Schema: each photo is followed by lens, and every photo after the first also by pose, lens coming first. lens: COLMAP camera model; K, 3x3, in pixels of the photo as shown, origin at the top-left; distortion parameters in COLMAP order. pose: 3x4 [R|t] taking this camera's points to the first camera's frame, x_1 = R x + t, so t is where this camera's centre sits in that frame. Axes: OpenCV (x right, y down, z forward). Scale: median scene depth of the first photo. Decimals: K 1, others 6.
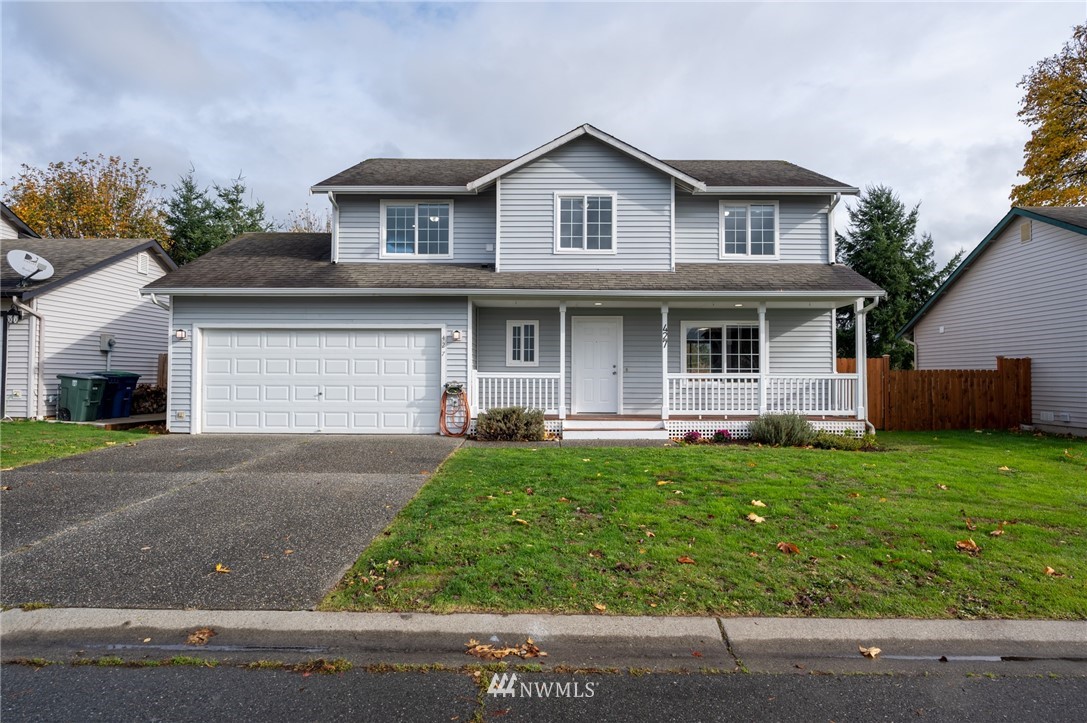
lens RADIAL K [[617.8, 0, 546.1], [0, 617.8, 363.1], [0, 0, 1]] dist [-0.001341, 0.000464]
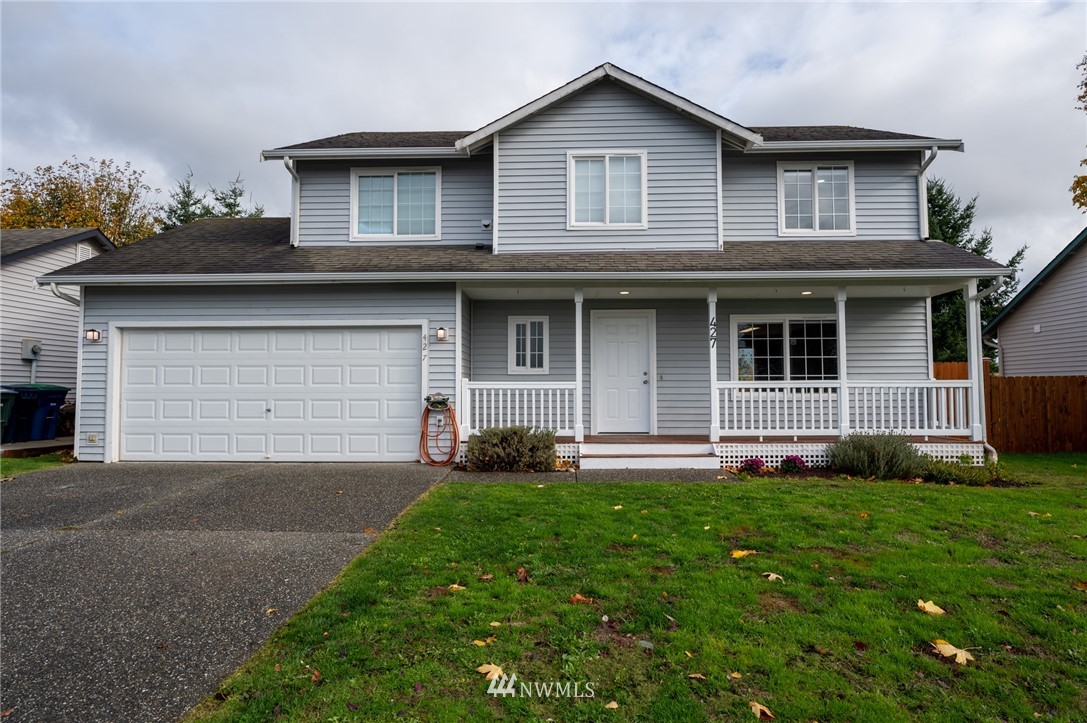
lens RADIAL K [[617.8, 0, 540.6], [0, 617.8, 363.1], [0, 0, 1]] dist [-0.001341, 0.000464]
pose [[0.999158, -0.007644, -0.040309, 0.009275], [0.006745, 0.999727, -0.022383, 0.009223], [0.040469, 0.022092, 0.998937, 0.219614]]
